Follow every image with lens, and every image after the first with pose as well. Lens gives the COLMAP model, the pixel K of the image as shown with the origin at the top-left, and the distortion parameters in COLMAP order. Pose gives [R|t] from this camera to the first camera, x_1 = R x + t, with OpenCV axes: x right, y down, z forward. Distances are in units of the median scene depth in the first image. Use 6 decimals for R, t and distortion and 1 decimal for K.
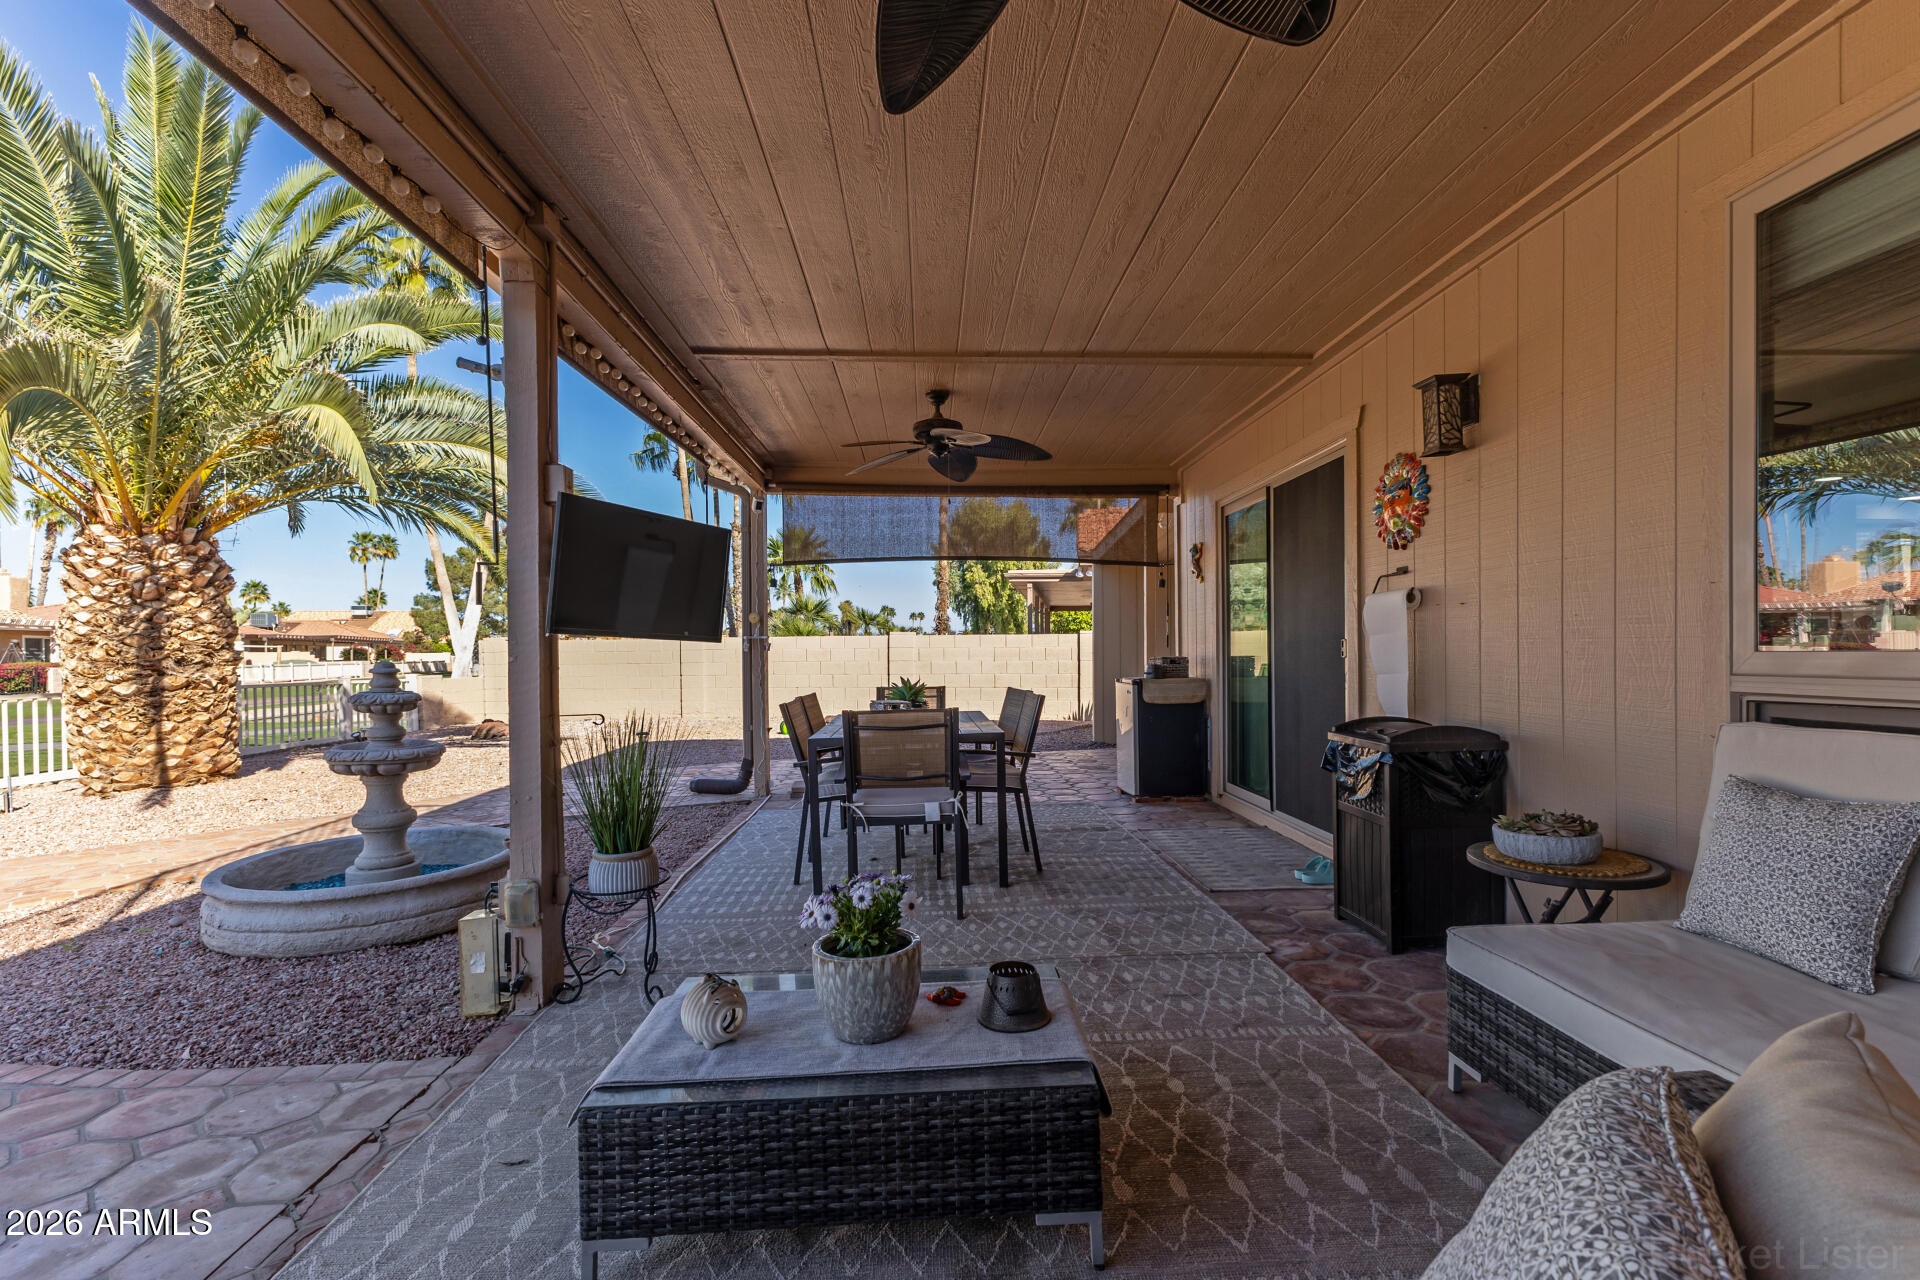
lens RADIAL K [[842.7, 0, 958.6], [0, 842.7, 653.2], [0, 0, 1]] dist [0.000846, 0.000133]
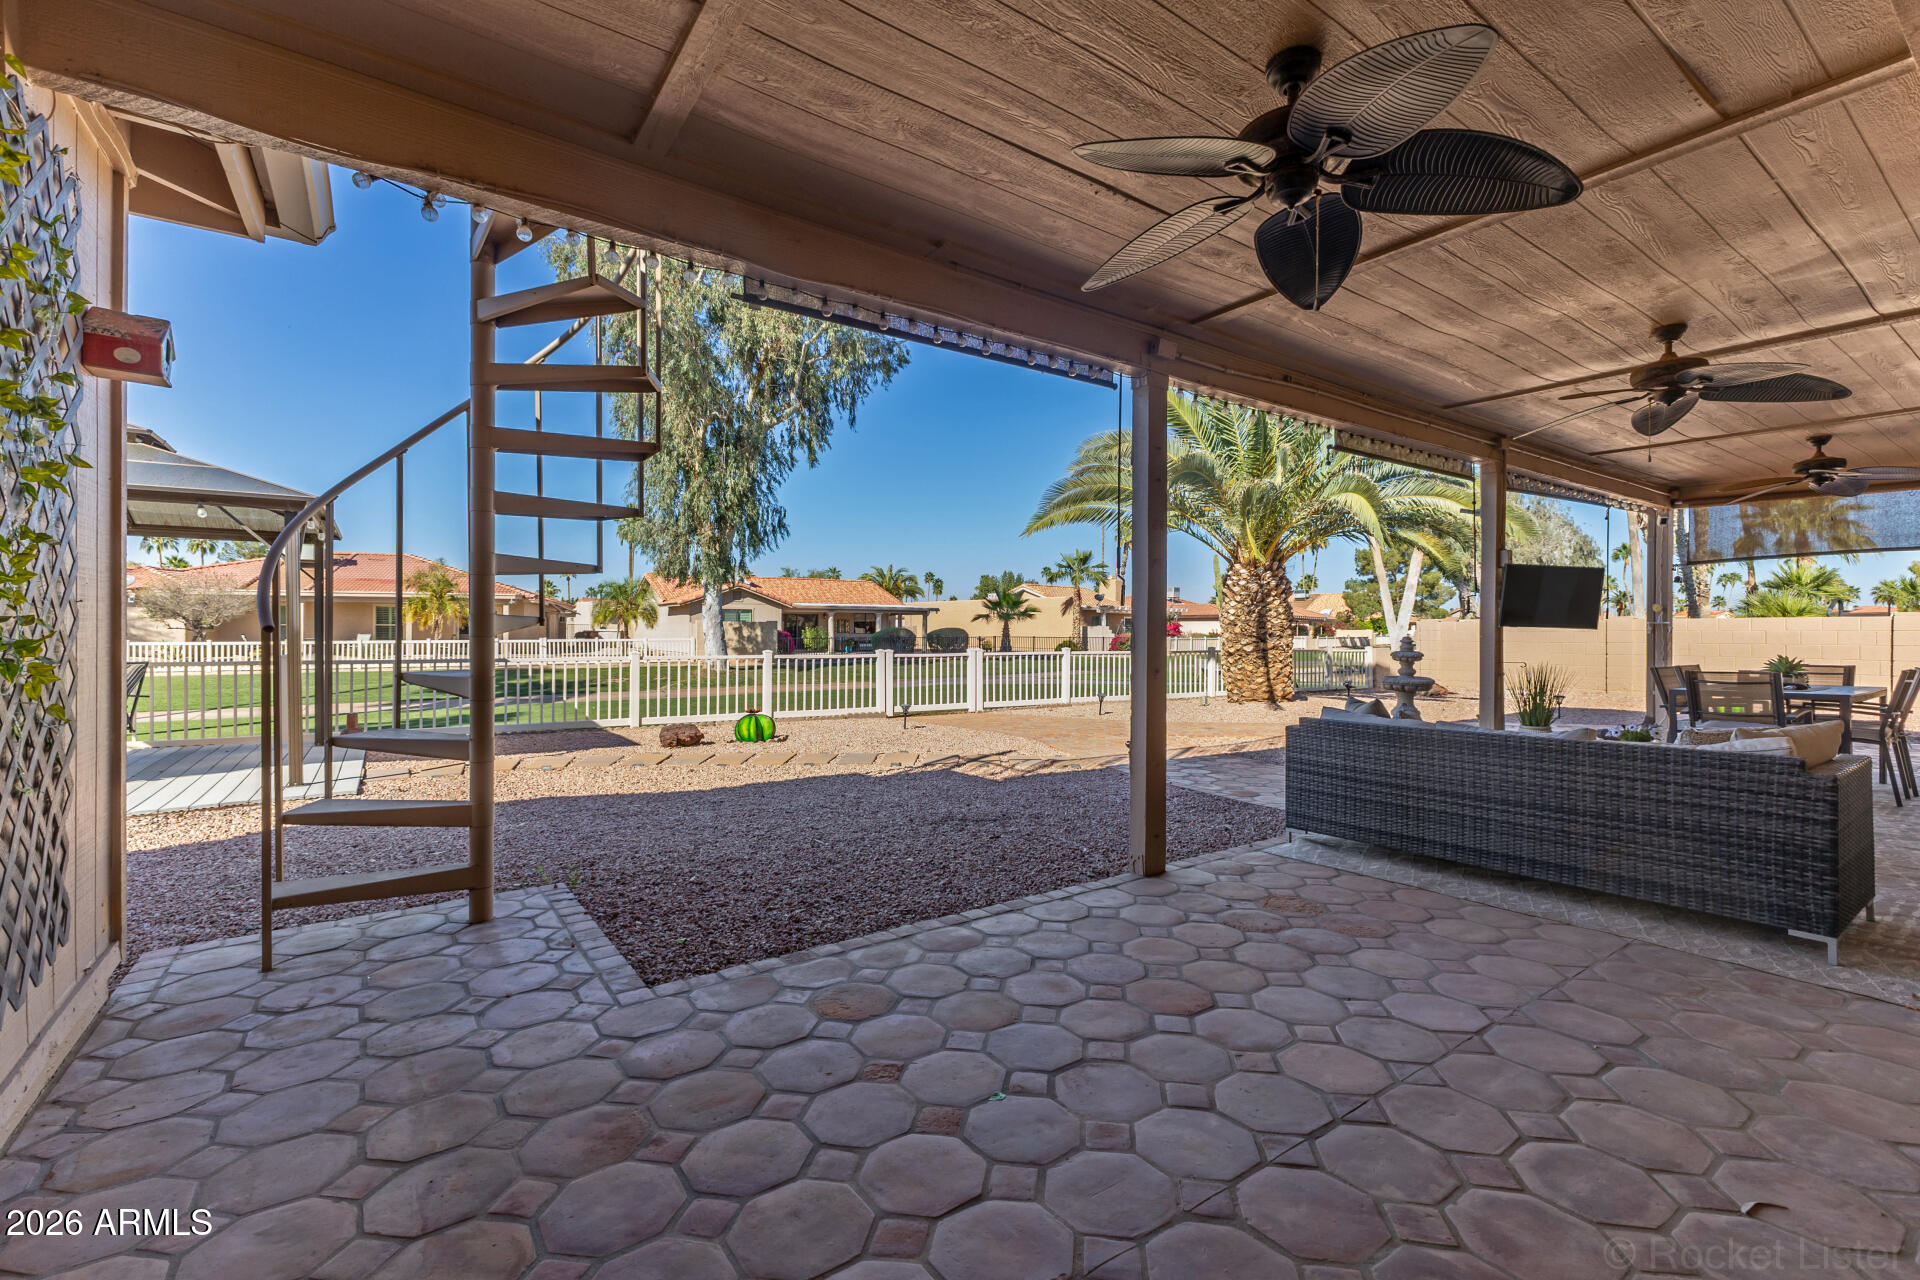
lens RADIAL K [[825.2, 0, 960.0], [0, 825.2, 640.0], [0, 0, 1]] dist [0.002325, 0.000320]
pose [[0.540856, 0.020921, -0.840855, 0.237878], [-0.011317, 0.999781, 0.017596, -0.002697], [0.841039, -0.000001, 0.540974, -0.566015]]
